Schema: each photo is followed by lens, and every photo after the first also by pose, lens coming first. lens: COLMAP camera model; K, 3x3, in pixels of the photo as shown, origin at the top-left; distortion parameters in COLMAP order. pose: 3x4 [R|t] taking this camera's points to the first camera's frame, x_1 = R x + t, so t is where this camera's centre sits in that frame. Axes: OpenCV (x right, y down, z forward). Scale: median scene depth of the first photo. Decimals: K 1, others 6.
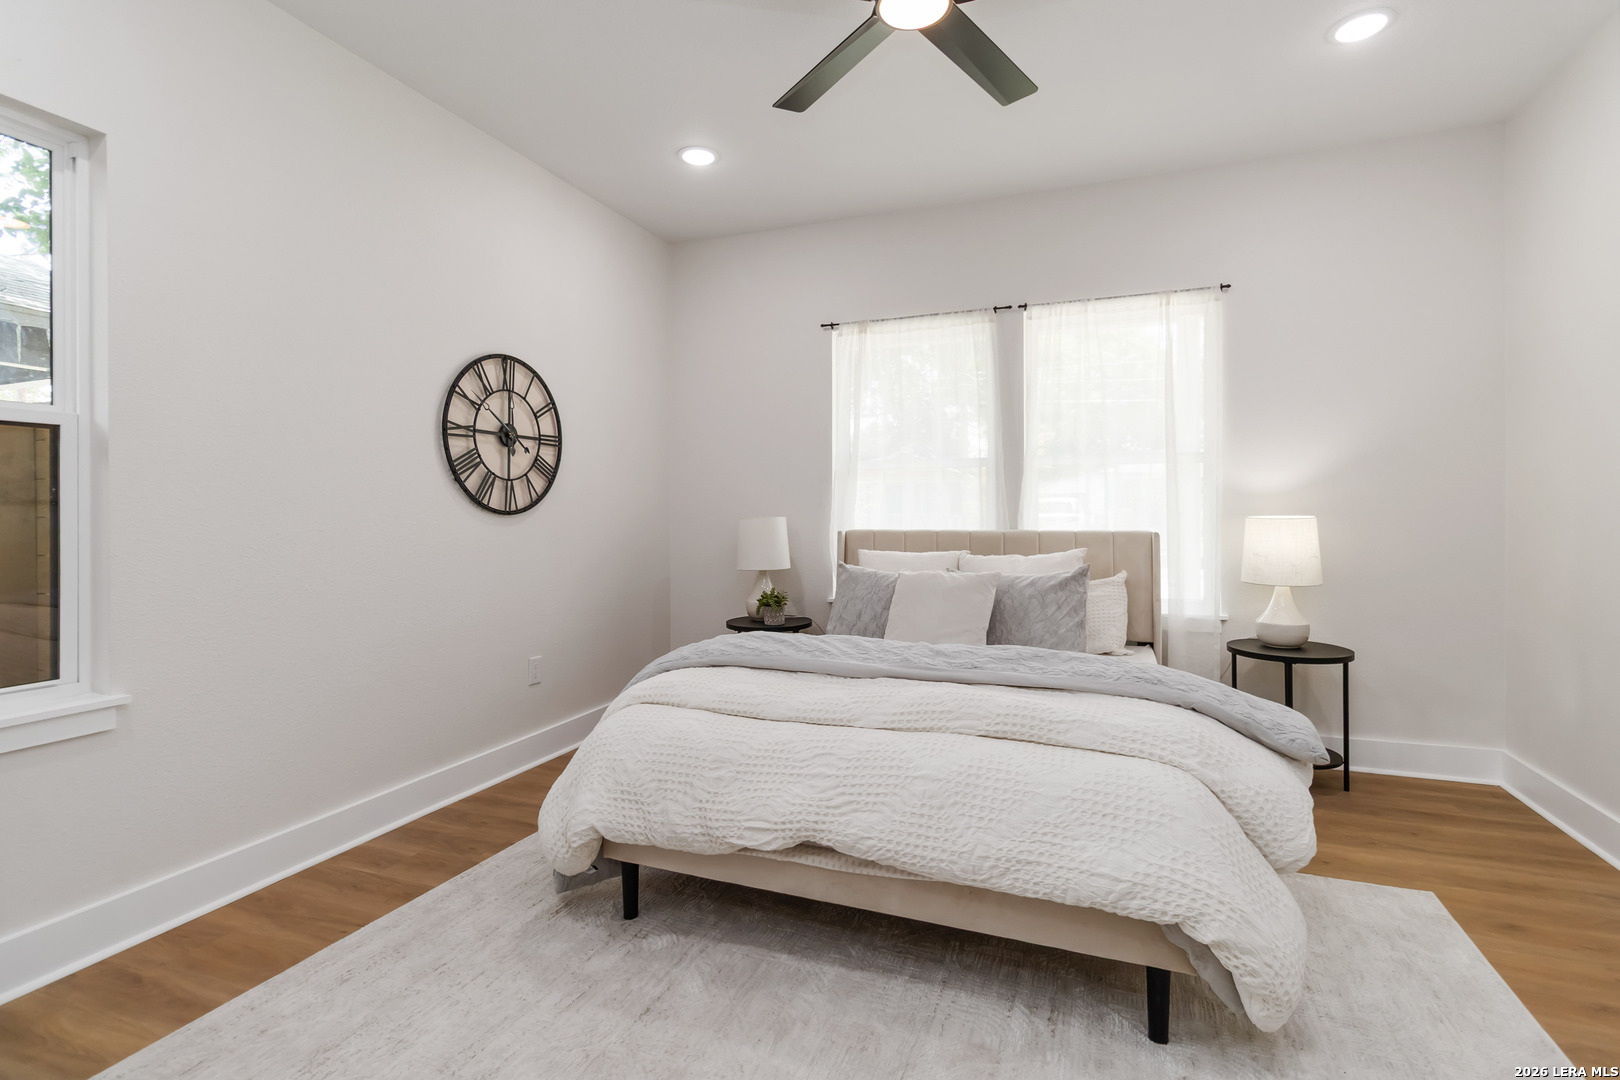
lens RADIAL K [[763.2, 0, 828.9], [0, 763.2, 511.9], [0, 0, 1]] dist [-0.006899, 0.000098]
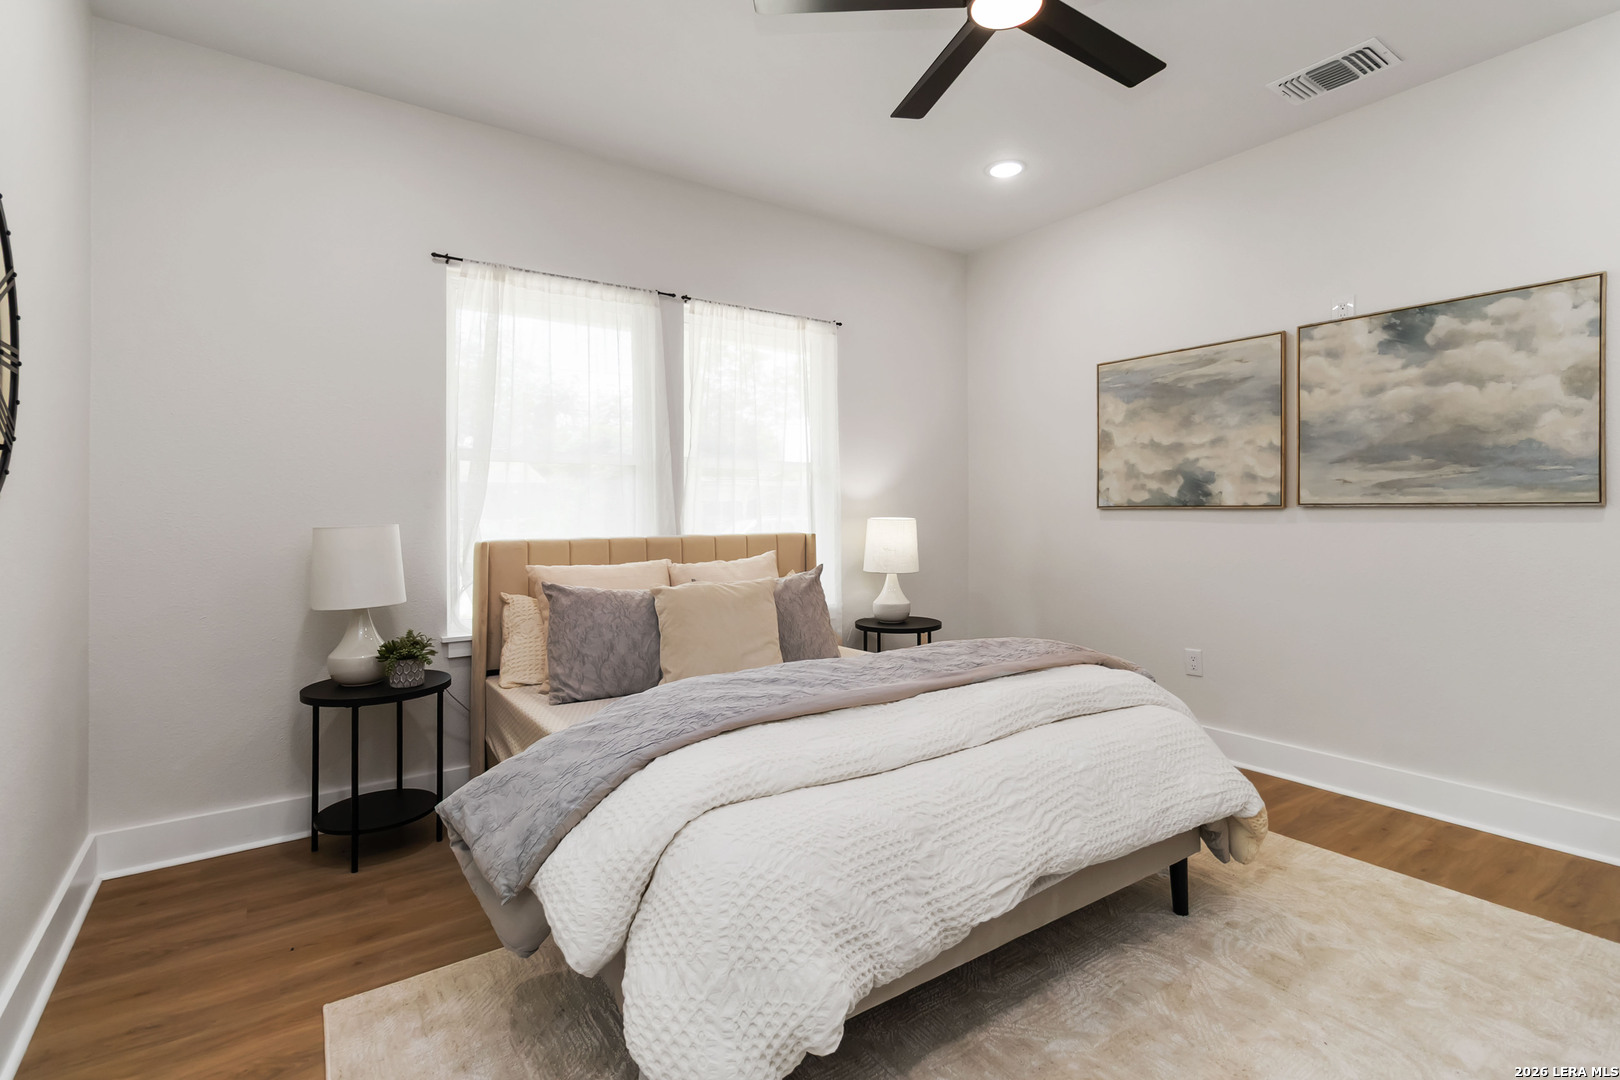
lens RADIAL K [[763.2, 0, 828.9], [0, 763.2, 511.9], [0, 0, 1]] dist [-0.006899, 0.000098]
pose [[0.556385, 0.002005, 0.830922, -0.513009], [0.005438, 0.999967, -0.006054, 0.002307], [-0.830907, 0.007887, 0.556356, 0.394227]]
